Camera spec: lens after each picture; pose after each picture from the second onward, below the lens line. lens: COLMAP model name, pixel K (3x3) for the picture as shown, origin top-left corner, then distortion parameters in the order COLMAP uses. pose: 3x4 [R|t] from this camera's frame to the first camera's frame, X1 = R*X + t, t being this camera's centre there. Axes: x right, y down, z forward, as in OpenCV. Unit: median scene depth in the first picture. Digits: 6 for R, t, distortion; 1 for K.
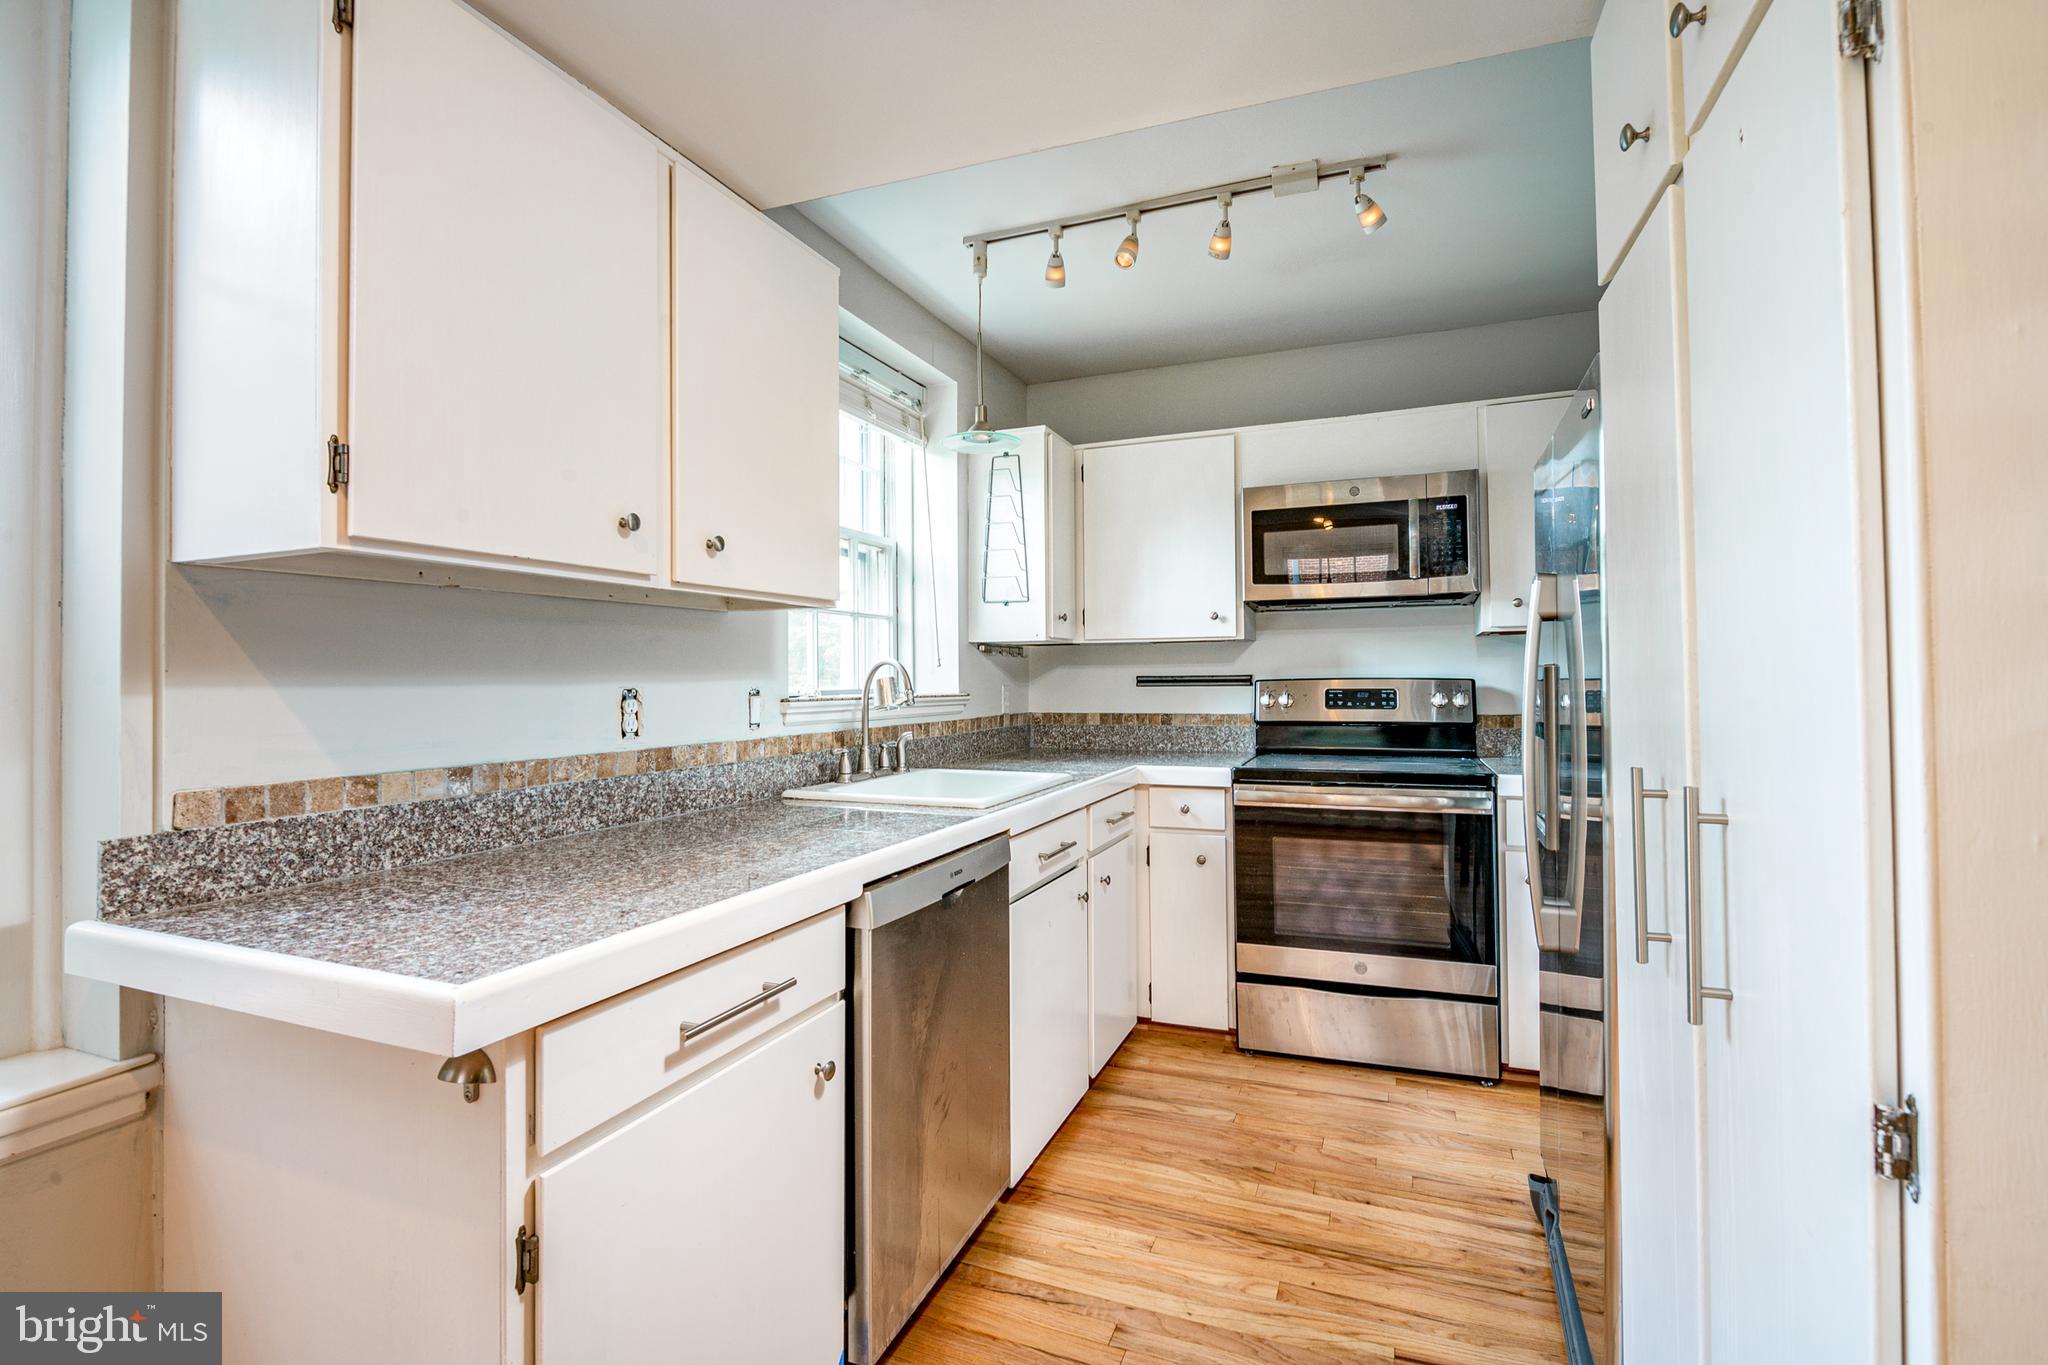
lens RADIAL K [[929.2, 0, 1011.7], [0, 929.2, 655.1], [0, 0, 1]] dist [-0.001103, -0.001134]
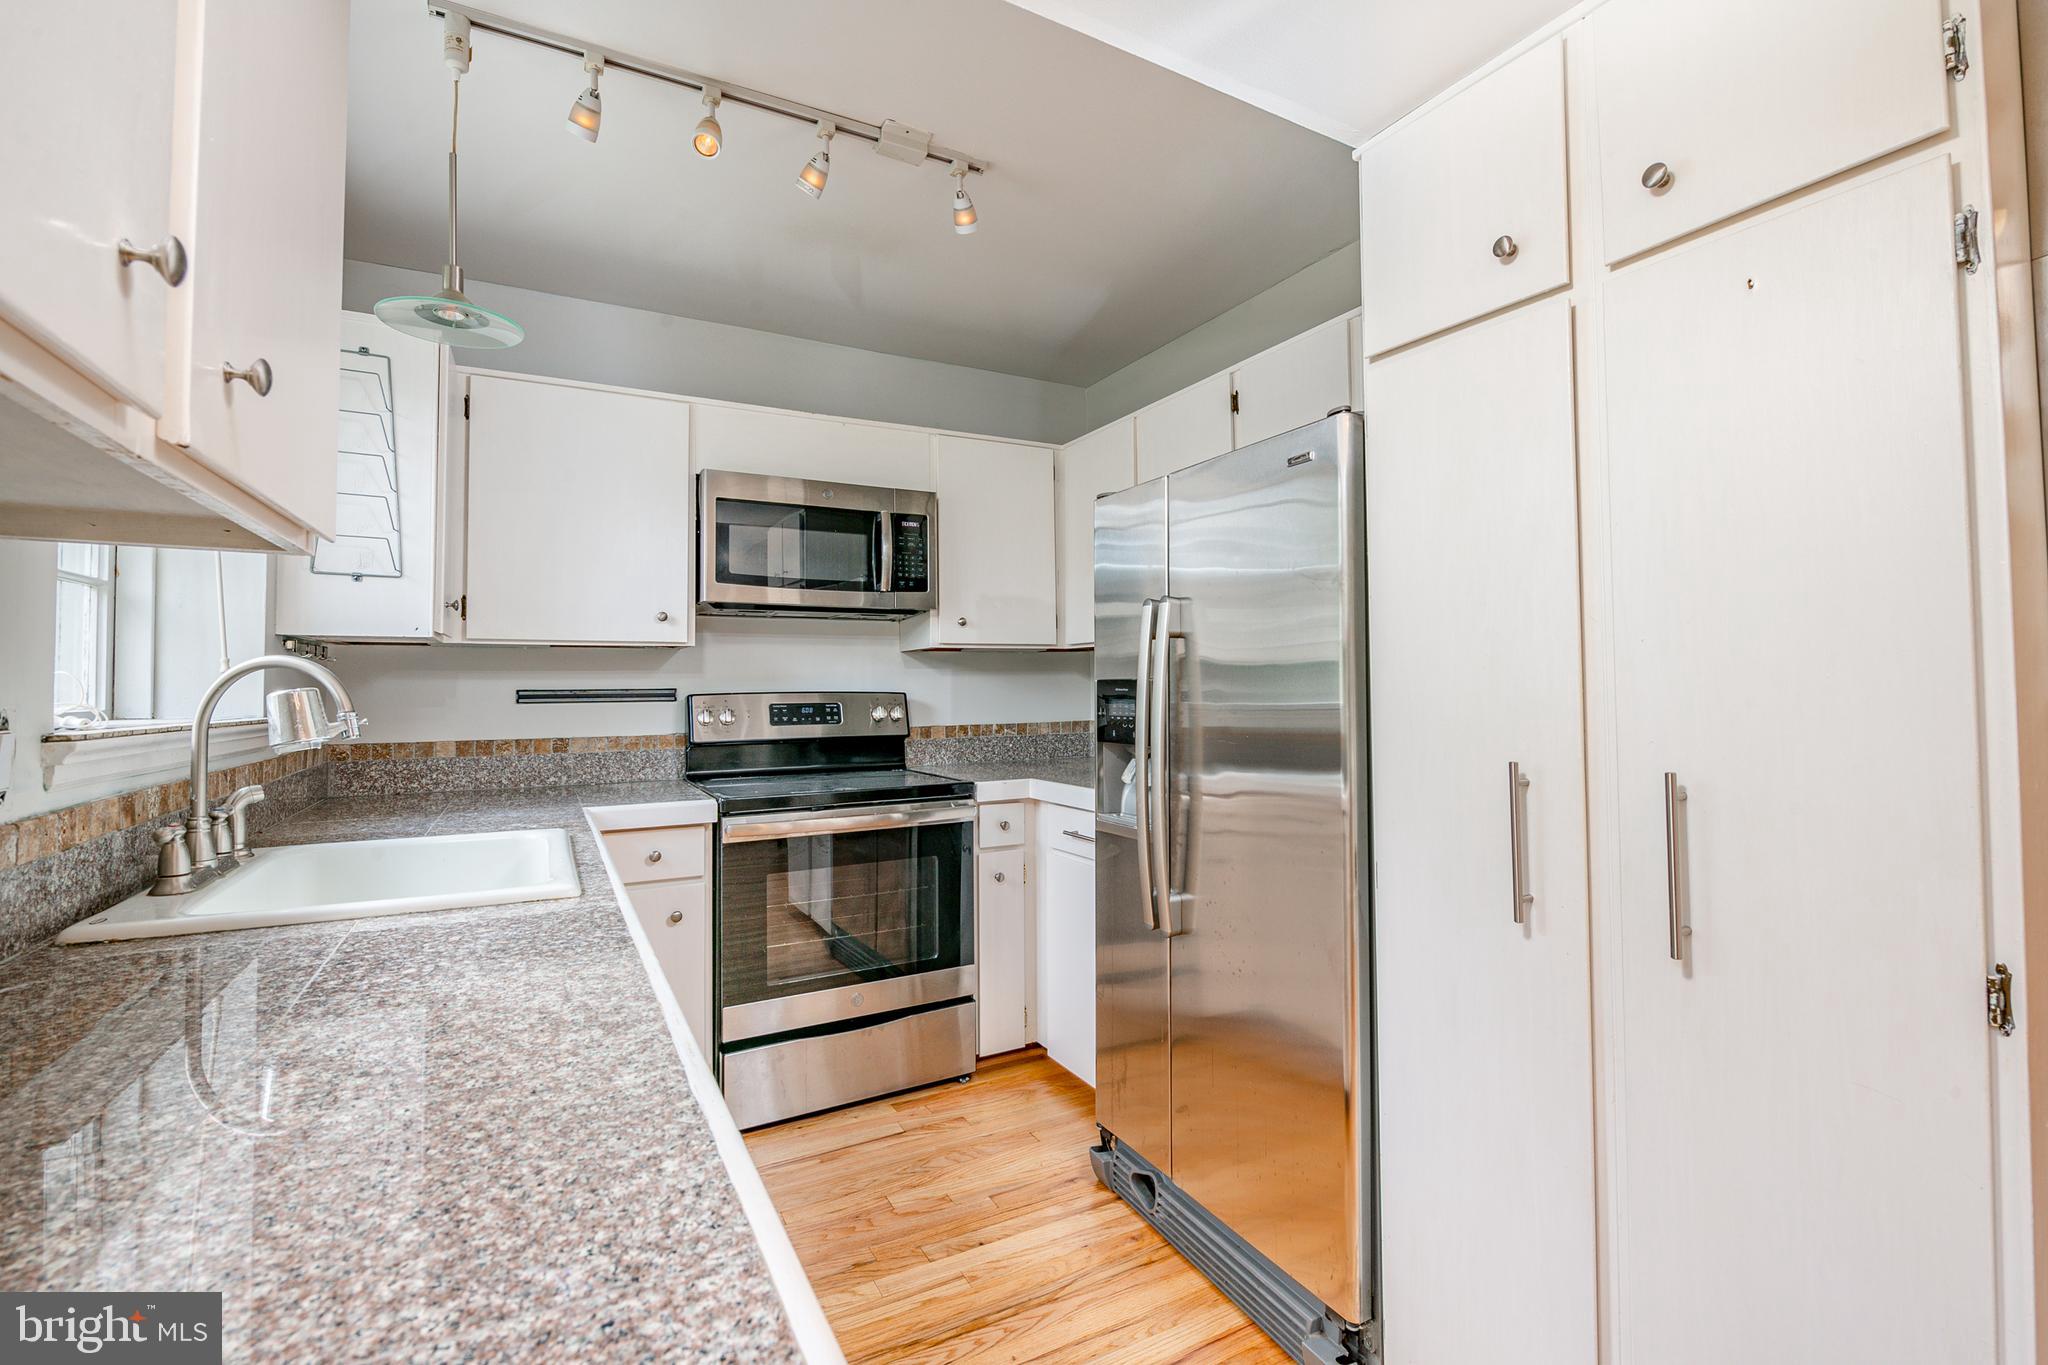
lens RADIAL K [[929.2, 0, 1011.7], [0, 929.2, 655.1], [0, 0, 1]] dist [-0.001103, -0.001134]
pose [[0.630758, 0.030188, 0.775392, -0.236759], [-0.017097, 0.999541, -0.025007, 0.007700], [-0.775791, 0.002516, 0.630985, 0.252811]]
